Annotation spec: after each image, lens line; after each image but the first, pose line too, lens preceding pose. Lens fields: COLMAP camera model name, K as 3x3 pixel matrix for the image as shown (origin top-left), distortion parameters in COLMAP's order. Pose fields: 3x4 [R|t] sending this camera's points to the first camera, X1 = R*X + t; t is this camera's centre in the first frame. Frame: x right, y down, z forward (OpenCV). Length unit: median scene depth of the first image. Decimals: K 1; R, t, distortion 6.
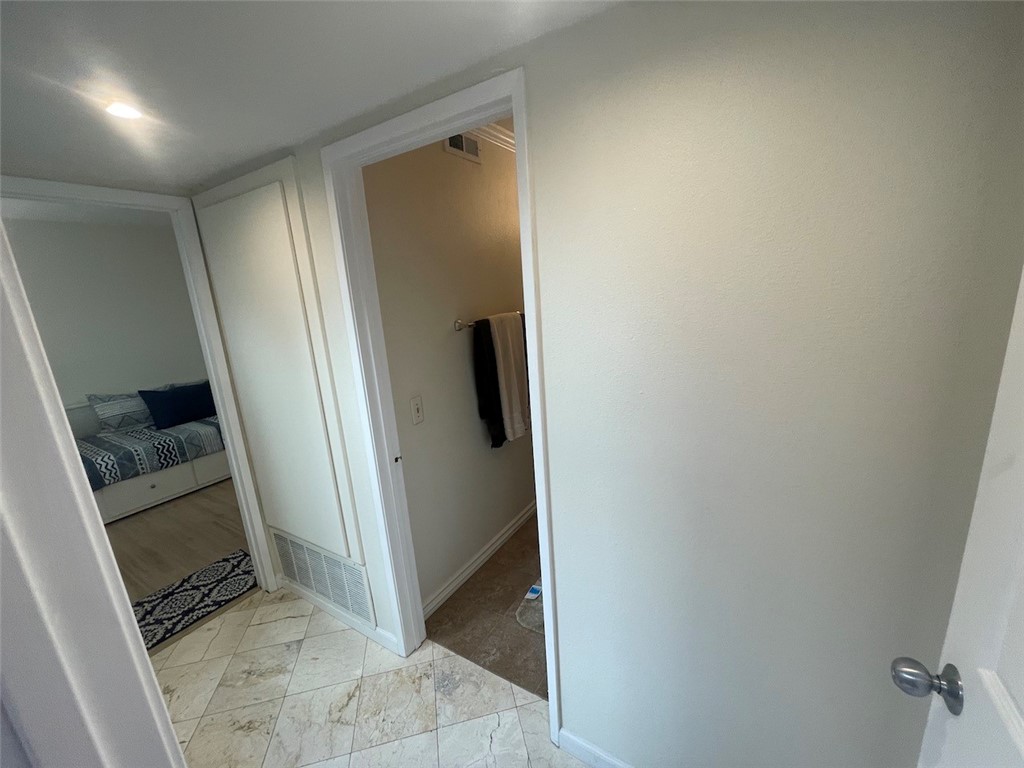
lens RADIAL K [[411.5, 0, 511.1], [0, 411.5, 387.0], [0, 0, 1]] dist [-0.002203, 0.000146]
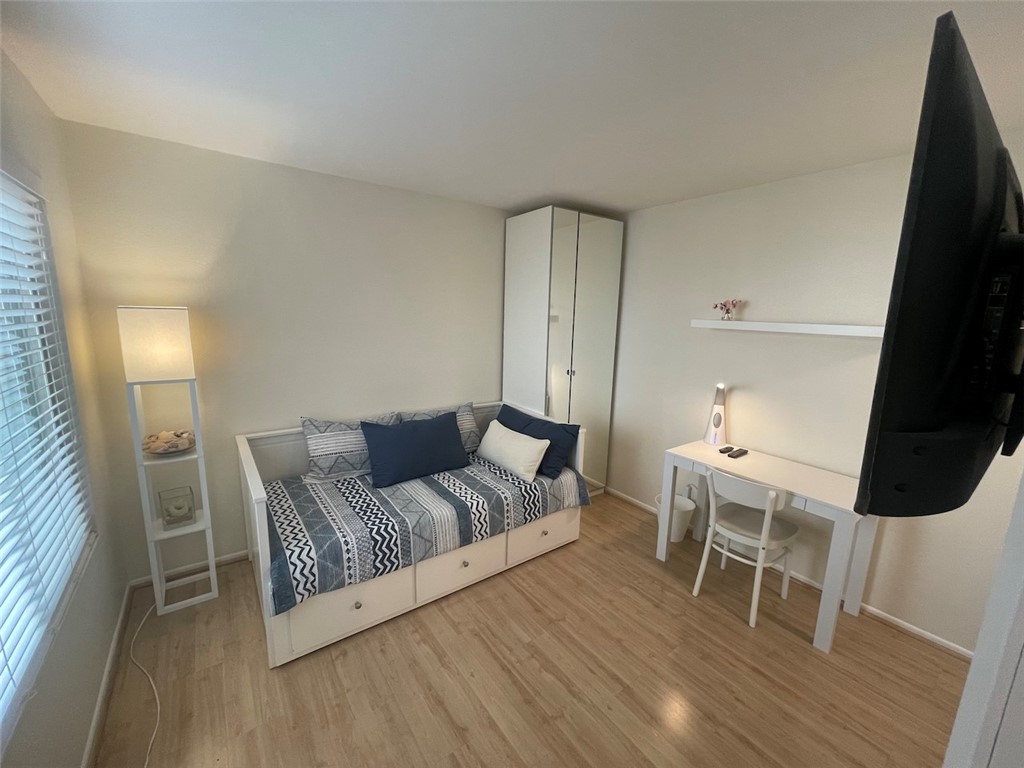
lens RADIAL K [[417.4, 0, 510.2], [0, 417.4, 386.9], [0, 0, 1]] dist [-0.008651, -0.000088]
pose [[0.925600, 0.157663, -0.344103, -0.538953], [-0.173265, 0.984763, -0.014860, -0.096116], [0.336517, 0.073375, 0.938814, 0.515870]]
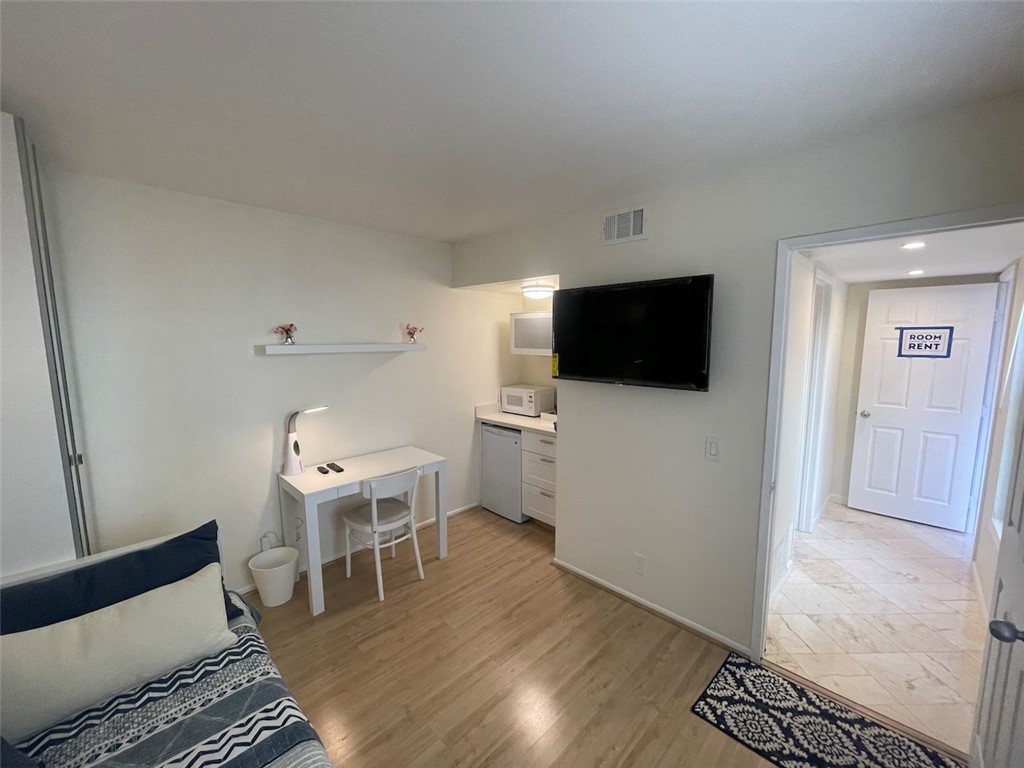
lens RADIAL K [[411.5, 0, 511.1], [0, 411.5, 387.0], [0, 0, 1]] dist [-0.002203, 0.000146]
pose [[0.221145, -0.051700, 0.973870, -1.120286], [0.211183, 0.977439, 0.003934, -0.146471], [-0.952101, 0.204795, 0.227073, 0.854740]]
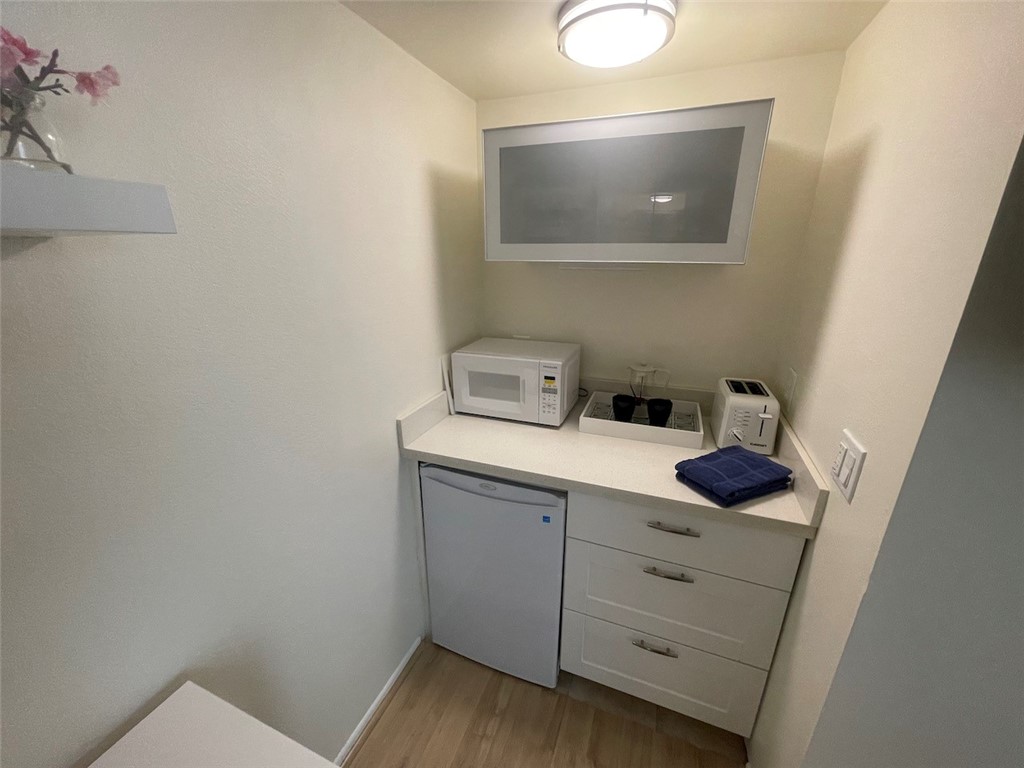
lens RADIAL K [[408.5, 0, 509.7], [0, 408.5, 383.7], [0, 0, 1]] dist [-0.003385, -0.000451]
pose [[-0.186209, -0.246246, 0.951151, -0.397613], [0.237899, 0.927975, 0.286820, -0.232437], [-0.953273, 0.279686, -0.114216, 1.160533]]
